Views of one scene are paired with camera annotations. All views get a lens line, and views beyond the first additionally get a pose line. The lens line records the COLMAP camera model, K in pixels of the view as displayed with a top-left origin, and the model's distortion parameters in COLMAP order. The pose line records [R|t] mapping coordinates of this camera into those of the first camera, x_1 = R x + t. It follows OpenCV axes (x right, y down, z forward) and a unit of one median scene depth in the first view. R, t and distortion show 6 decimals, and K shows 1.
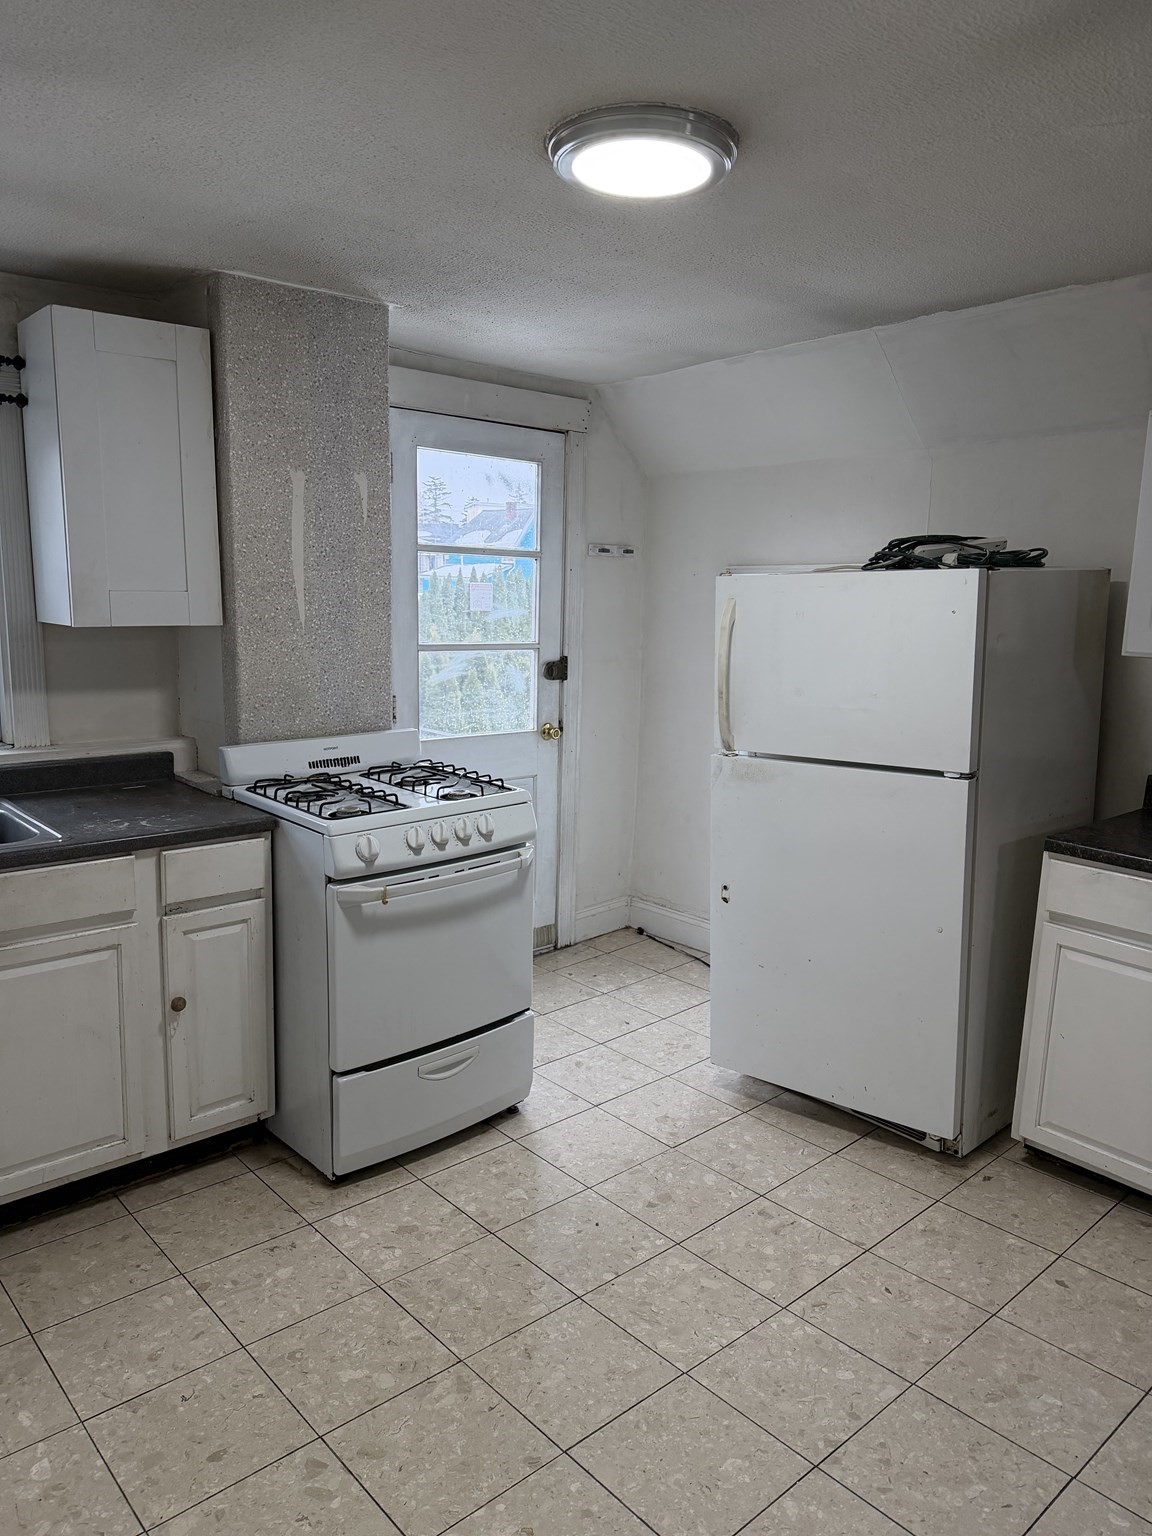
lens RADIAL K [[1083.6, 0, 584.8], [0, 1083.6, 767.4], [0, 0, 1]] dist [0.063456, -0.069939]
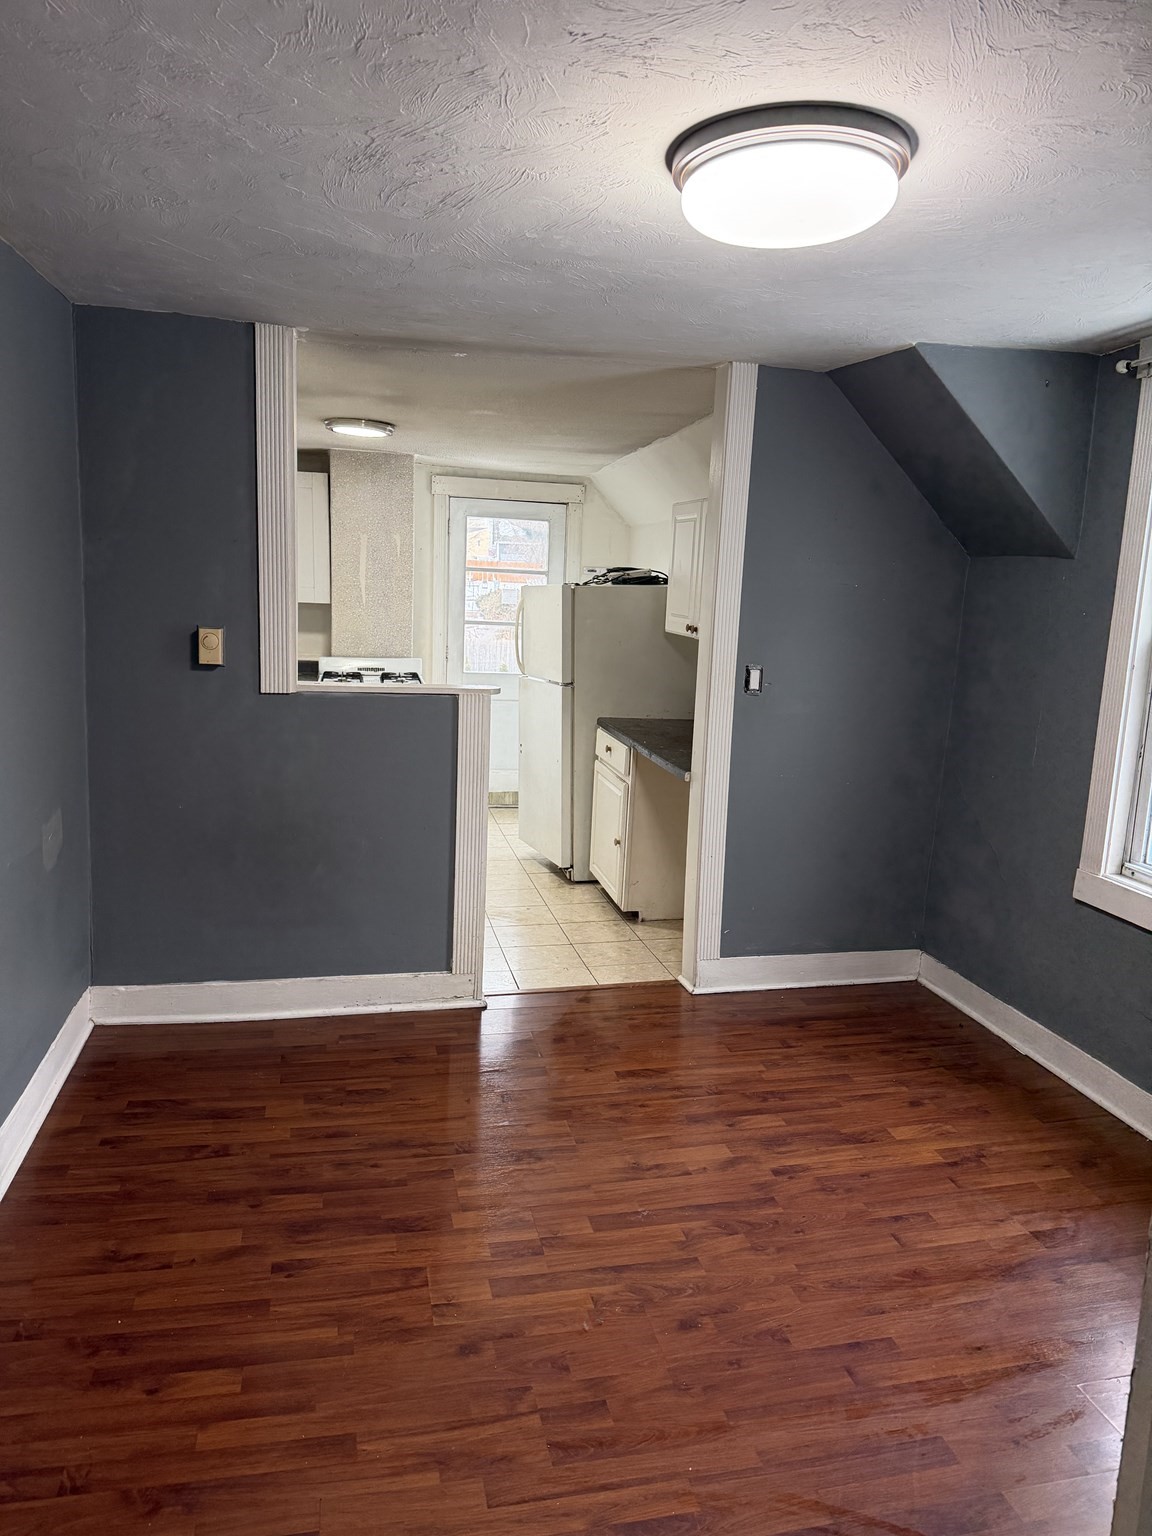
lens RADIAL K [[1083.6, 0, 587.7], [0, 1083.6, 795.2], [0, 0, 1]] dist [0.063456, -0.069939]
pose [[0.852188, 0.108999, -0.511756, 1.437852], [-0.106063, 0.993742, 0.035037, 0.139996], [0.512373, 0.024420, 0.858416, -0.710855]]
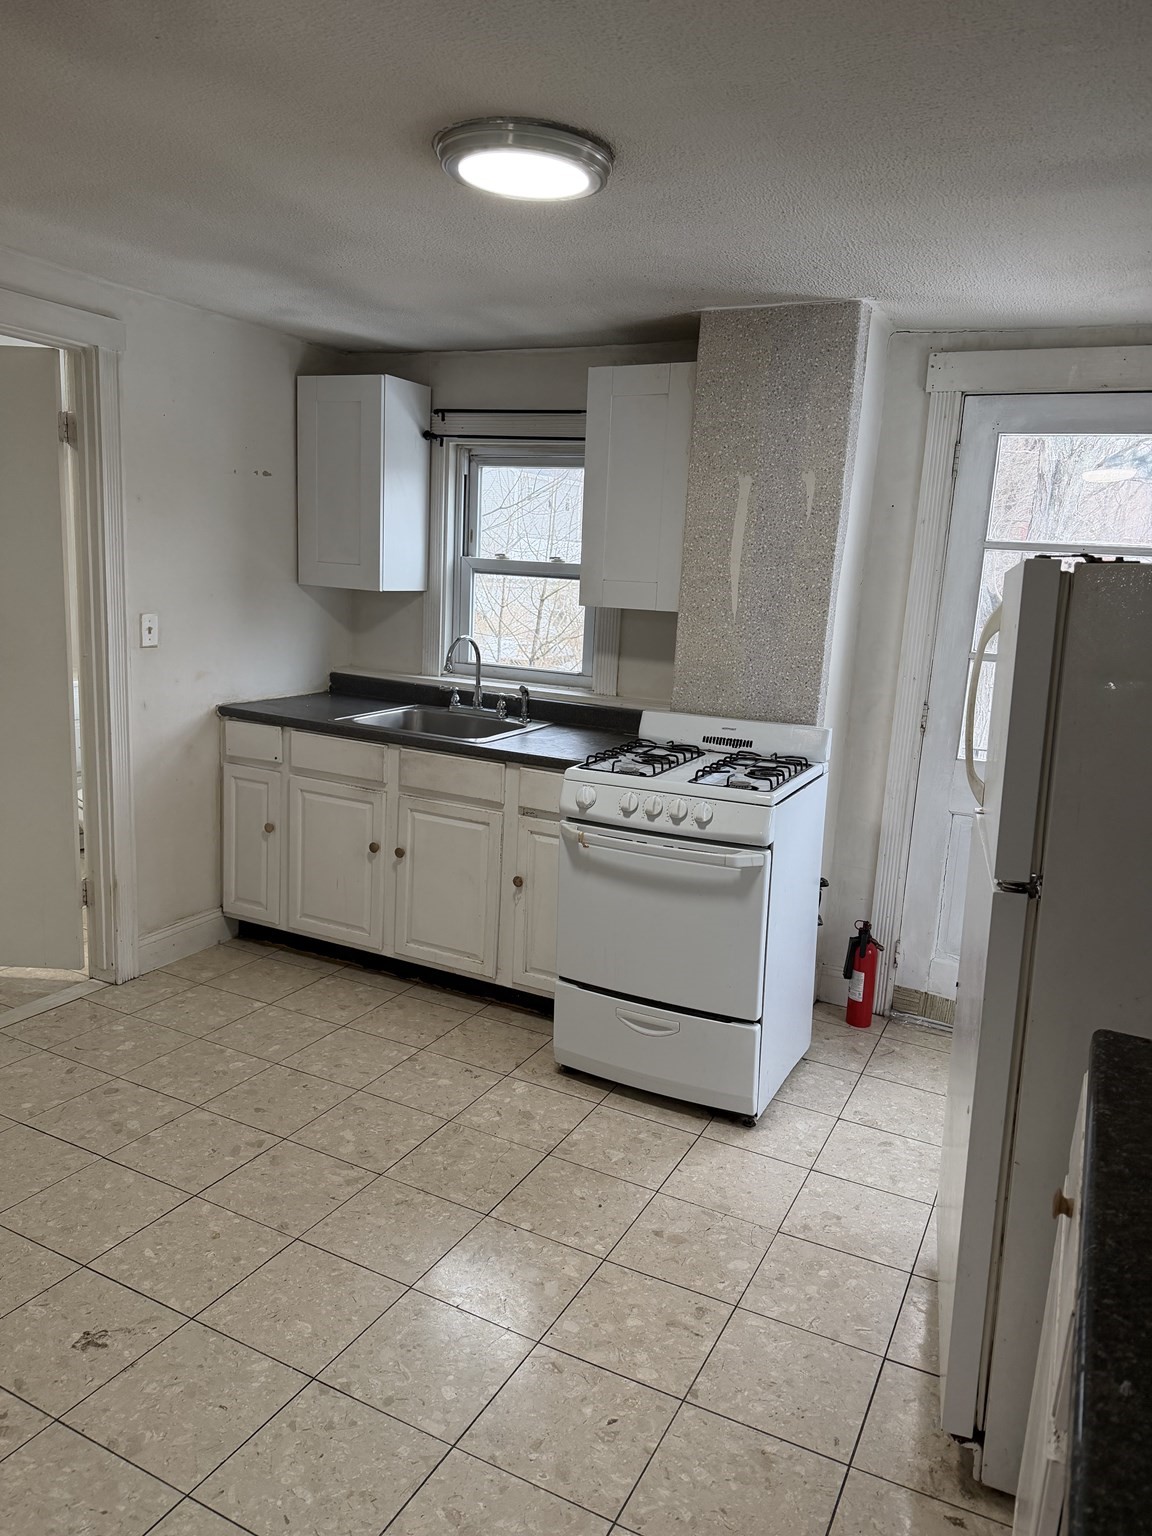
lens RADIAL K [[1083.6, 0, 573.3], [0, 1083.6, 764.9], [0, 0, 1]] dist [0.063456, -0.069939]
pose [[0.361493, 0.173109, -0.916164, 0.808222], [-0.195983, 0.974768, 0.106853, -0.076731], [0.911544, 0.140926, 0.386298, 0.501458]]
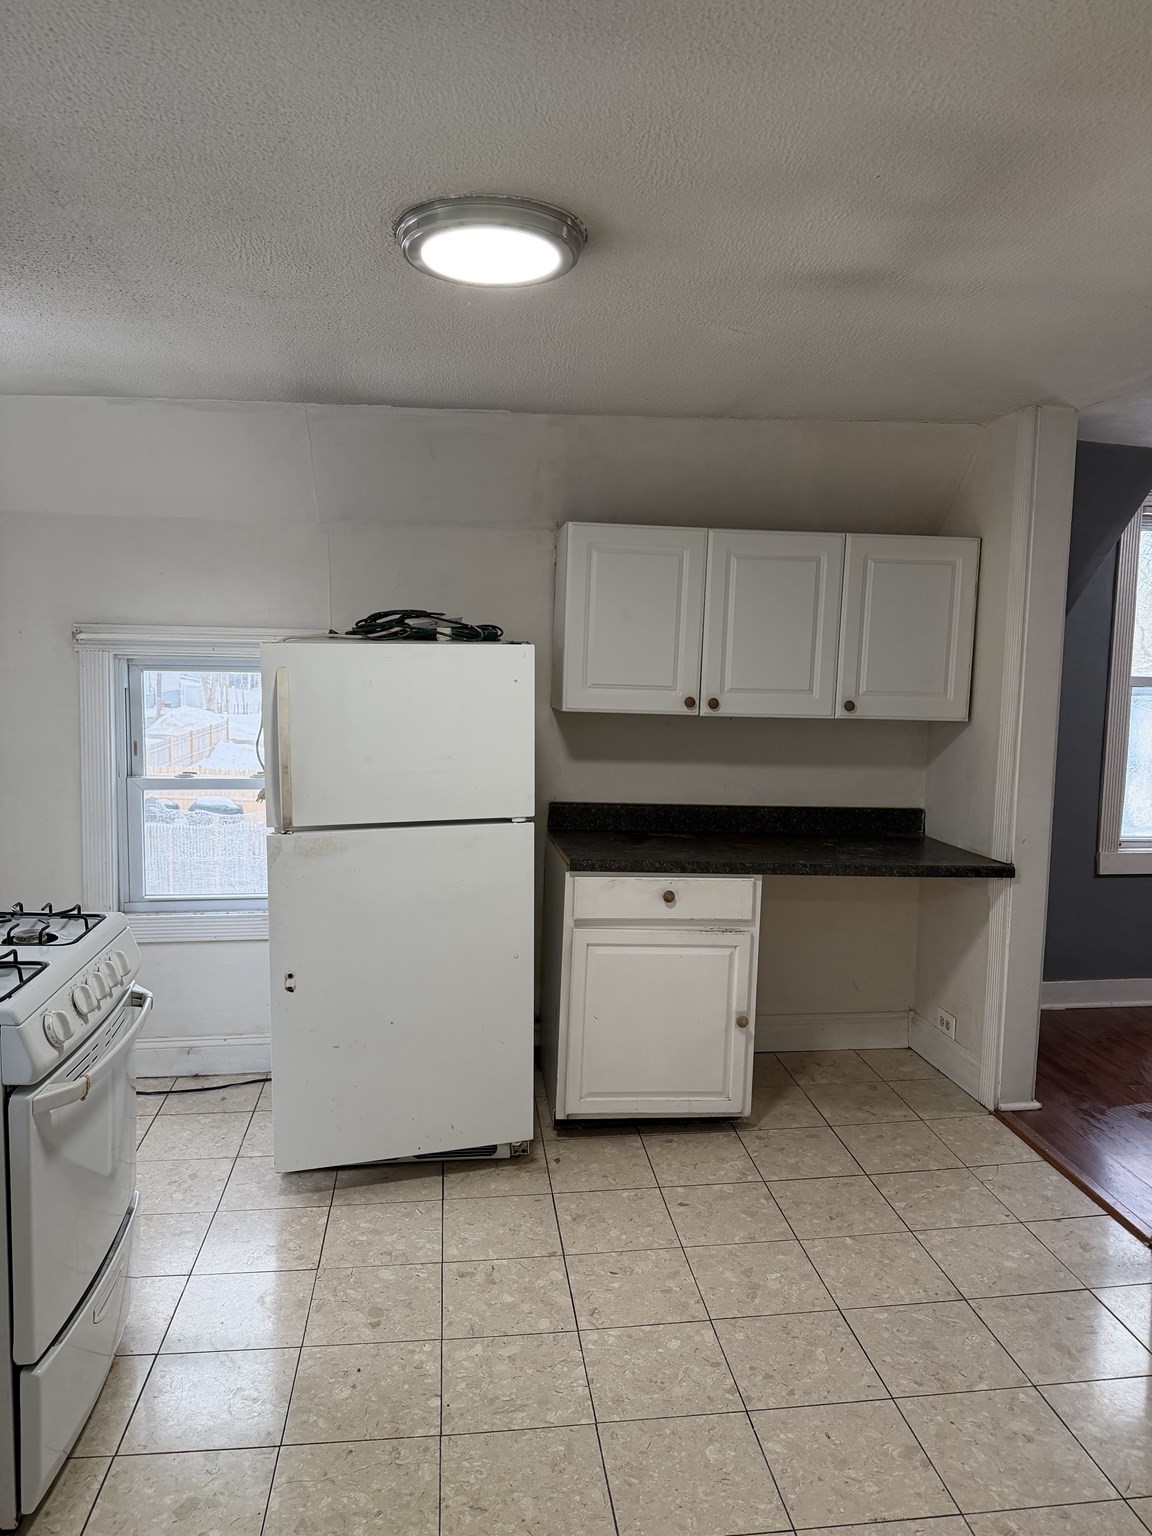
lens RADIAL K [[1083.6, 0, 569.6], [0, 1083.6, 766.4], [0, 0, 1]] dist [0.063456, -0.069939]
pose [[0.580480, -0.090193, 0.809264, -0.537705], [0.126032, 0.991822, 0.020137, -0.063898], [-0.804462, 0.090304, 0.587100, 0.275202]]
